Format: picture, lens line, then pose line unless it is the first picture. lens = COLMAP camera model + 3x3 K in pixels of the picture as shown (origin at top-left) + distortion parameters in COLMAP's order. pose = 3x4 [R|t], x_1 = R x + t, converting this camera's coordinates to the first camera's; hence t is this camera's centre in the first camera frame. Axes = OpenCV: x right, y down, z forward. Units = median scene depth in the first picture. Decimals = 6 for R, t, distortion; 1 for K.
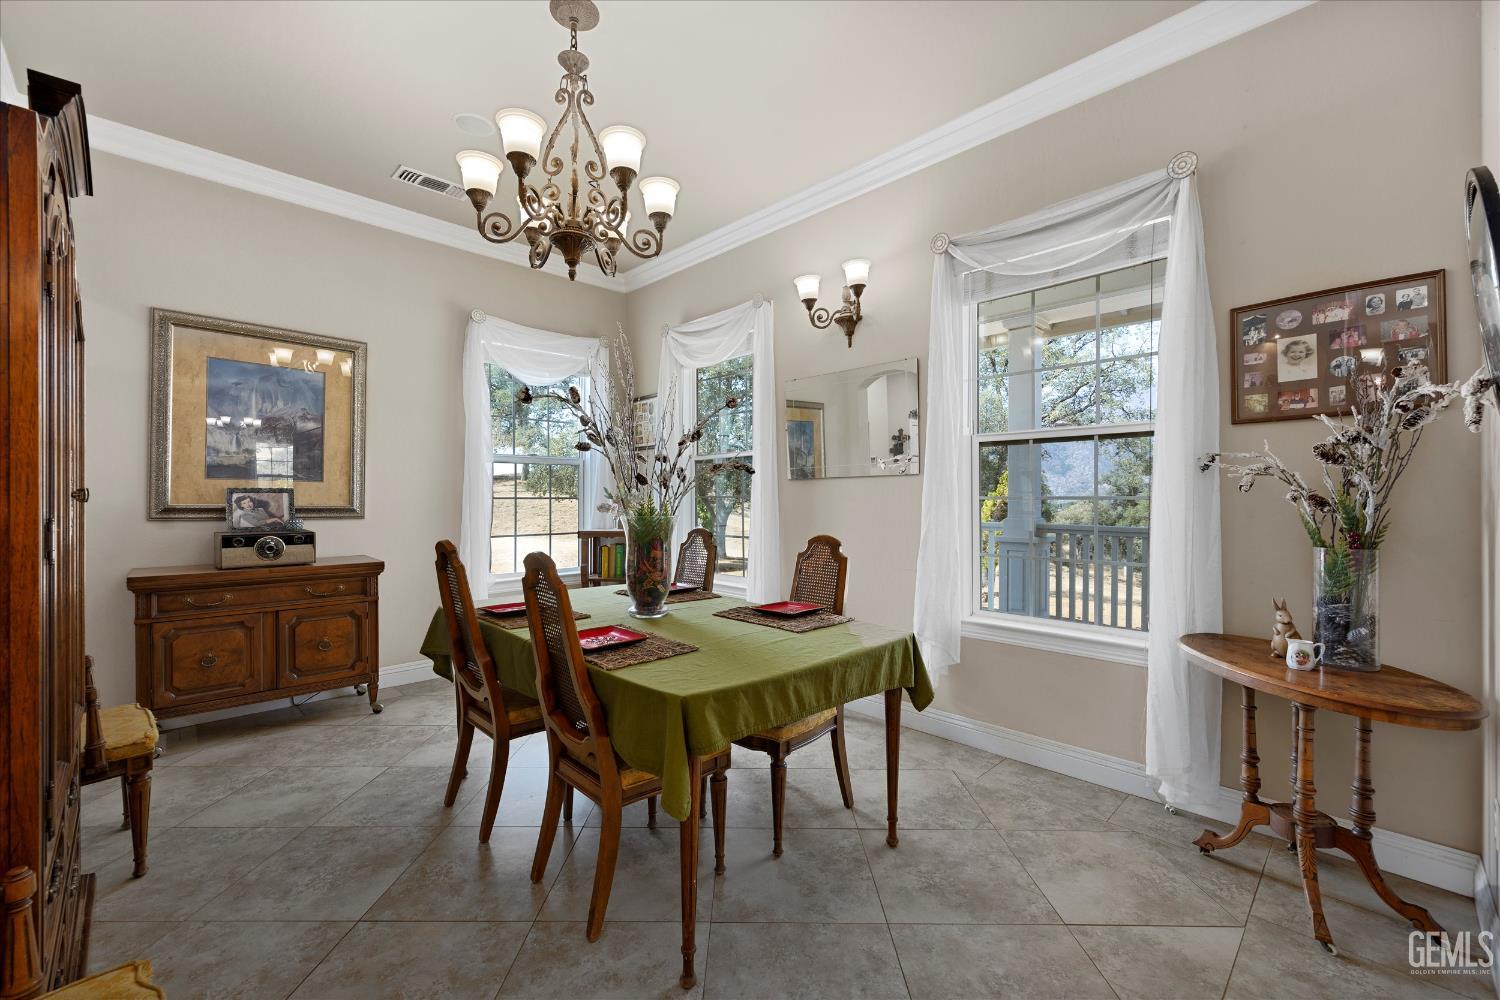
lens RADIAL K [[616.3, 0, 750.0], [0, 616.3, 500.0], [0, 0, 1]] dist [-0.000754, 0.000128]
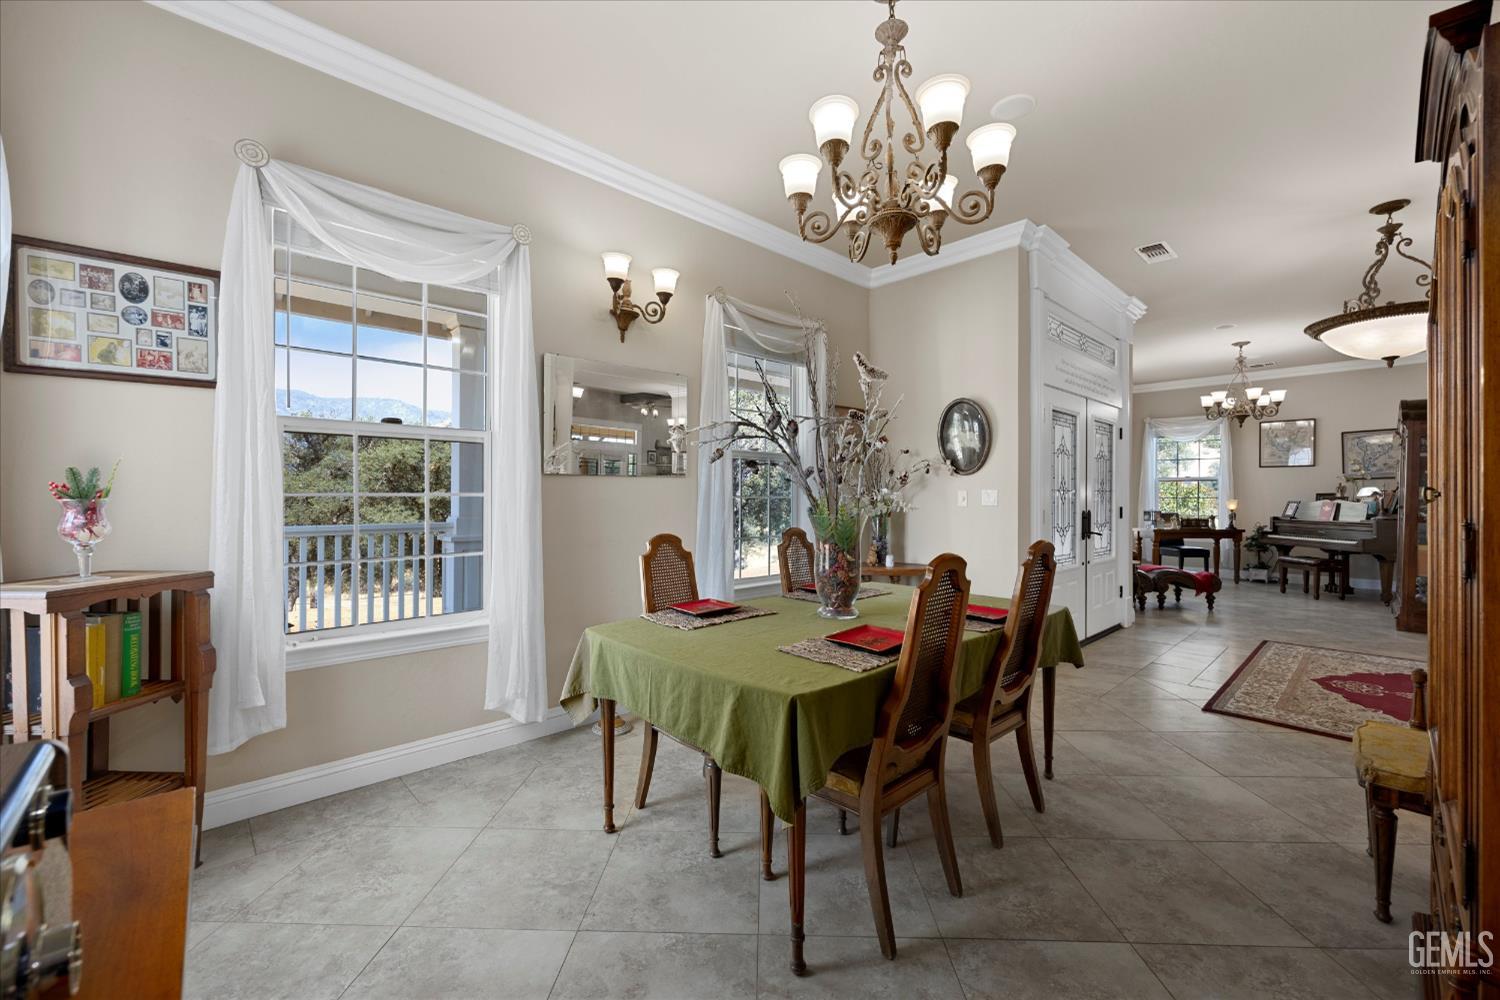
lens RADIAL K [[601.8, 0, 750.0], [0, 601.8, 500.0], [0, 0, 1]] dist [-0.002664, -0.000529]
pose [[0.024407, -0.002995, 0.999698, -0.903612], [0.002676, 0.999992, 0.002931, -0.000922], [-0.999699, 0.002603, 0.024415, 0.897259]]
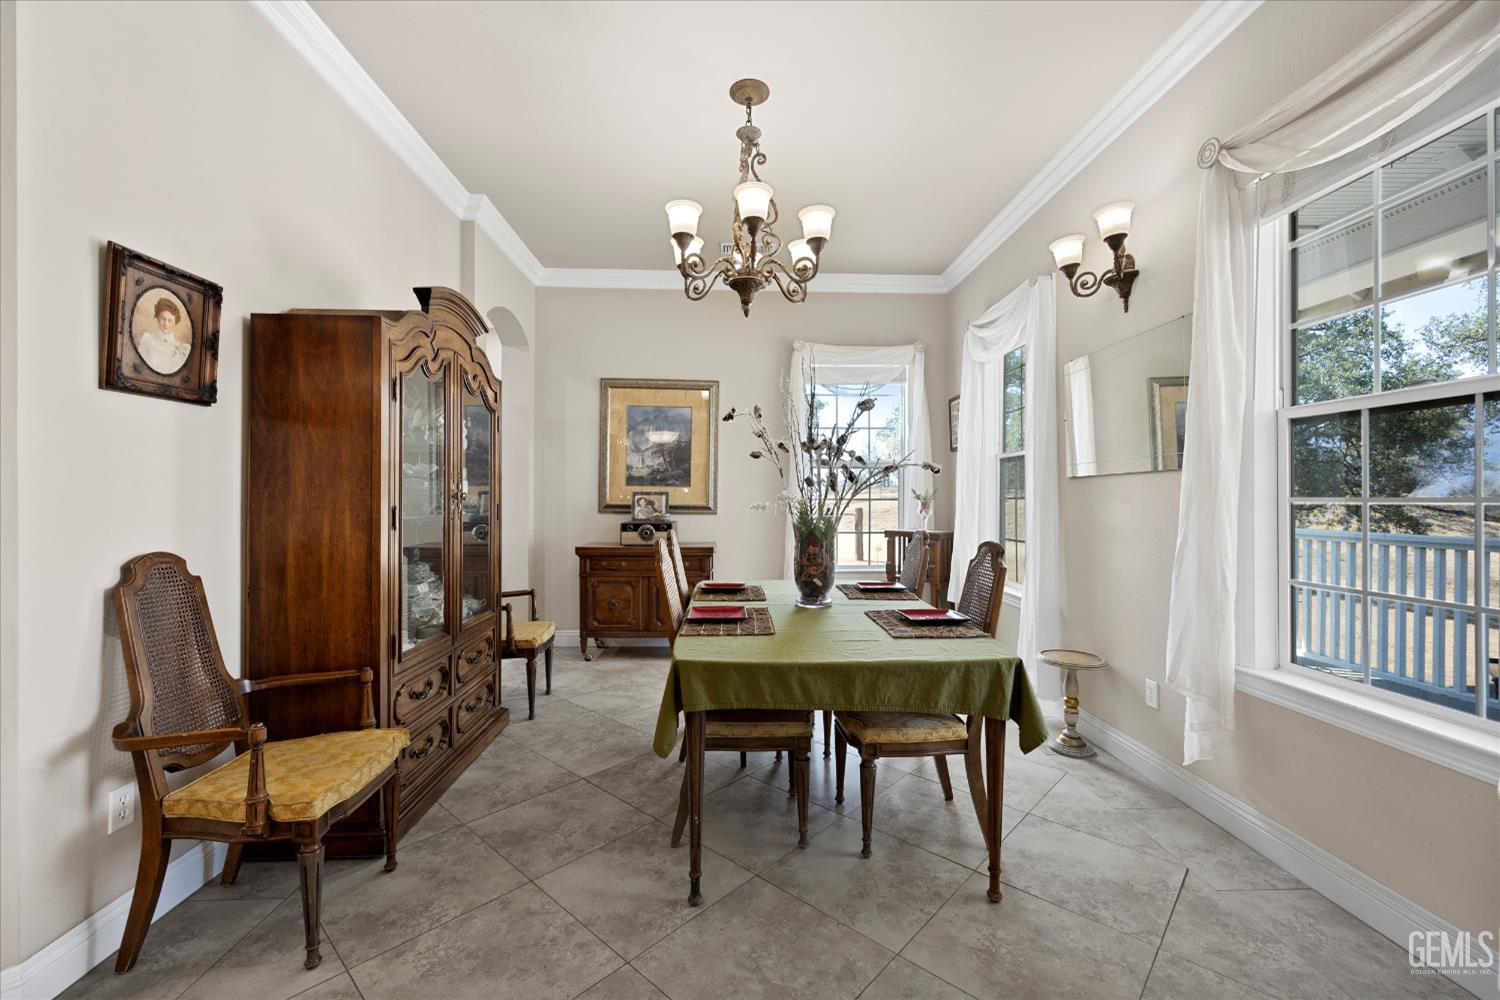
lens RADIAL K [[616.3, 0, 750.0], [0, 616.3, 500.0], [0, 0, 1]] dist [-0.000754, 0.000128]
pose [[0.740514, 0.002951, -0.672034, 0.392474], [-0.004901, 0.999987, -0.001008, 0.000544], [0.672023, 0.004040, 0.740519, 0.089124]]
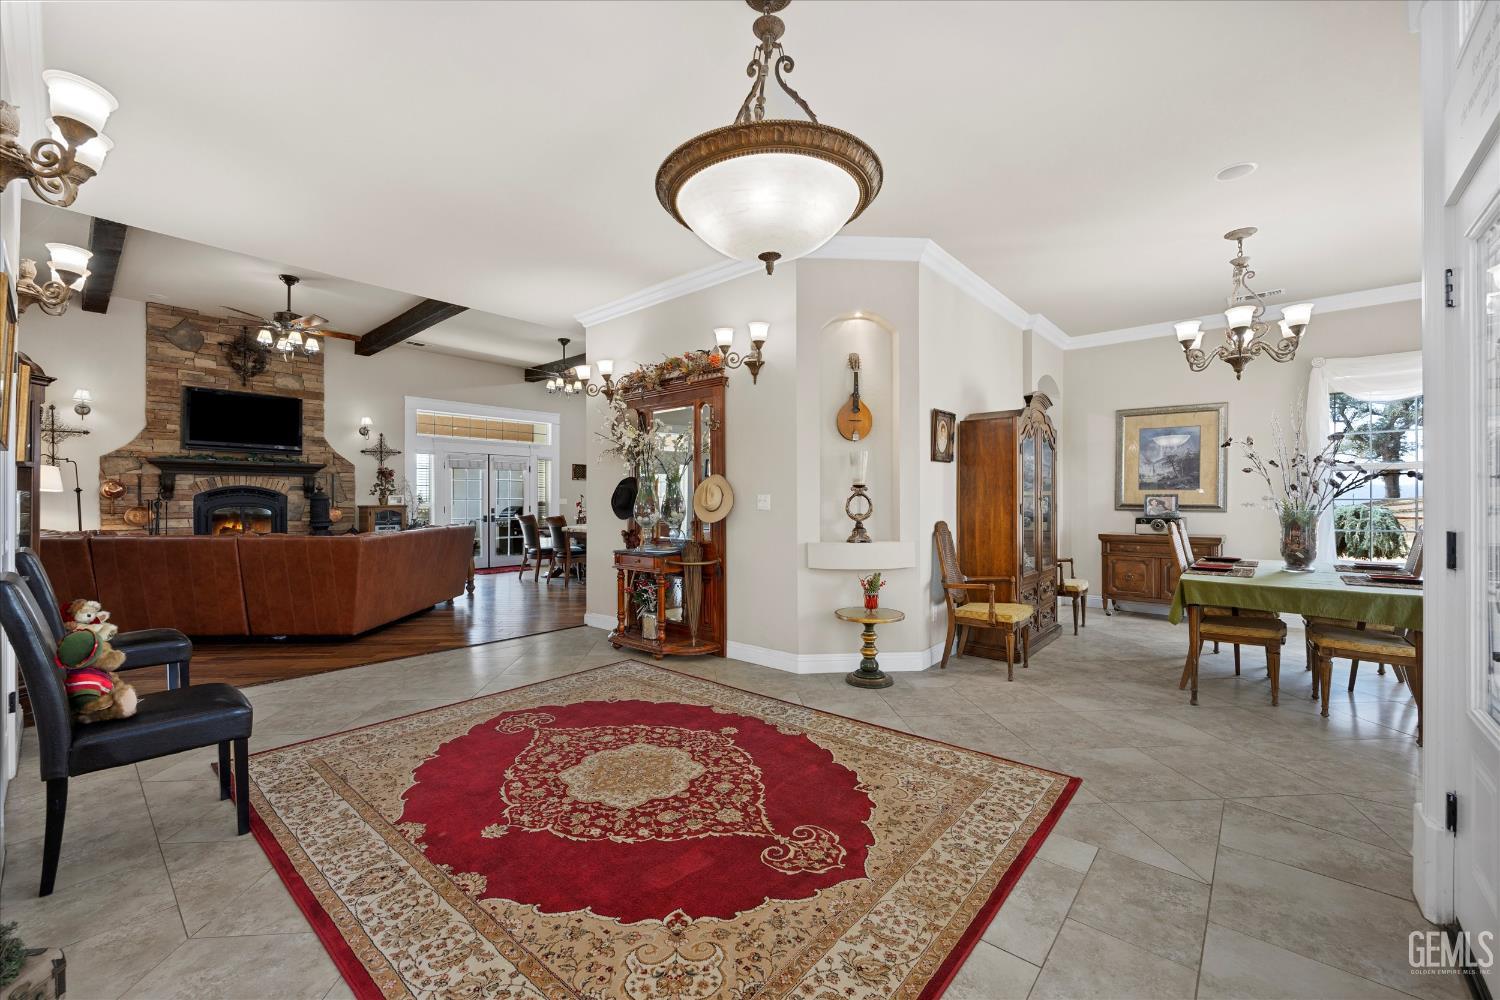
lens RADIAL K [[601.8, 0, 750.0], [0, 601.8, 500.0], [0, 0, 1]] dist [-0.002664, -0.000529]
pose [[0.081827, -0.001372, -0.996646, 1.030643], [-0.001492, 0.999998, -0.001499, 0.003408], [0.996645, 0.001610, 0.081825, -0.446172]]
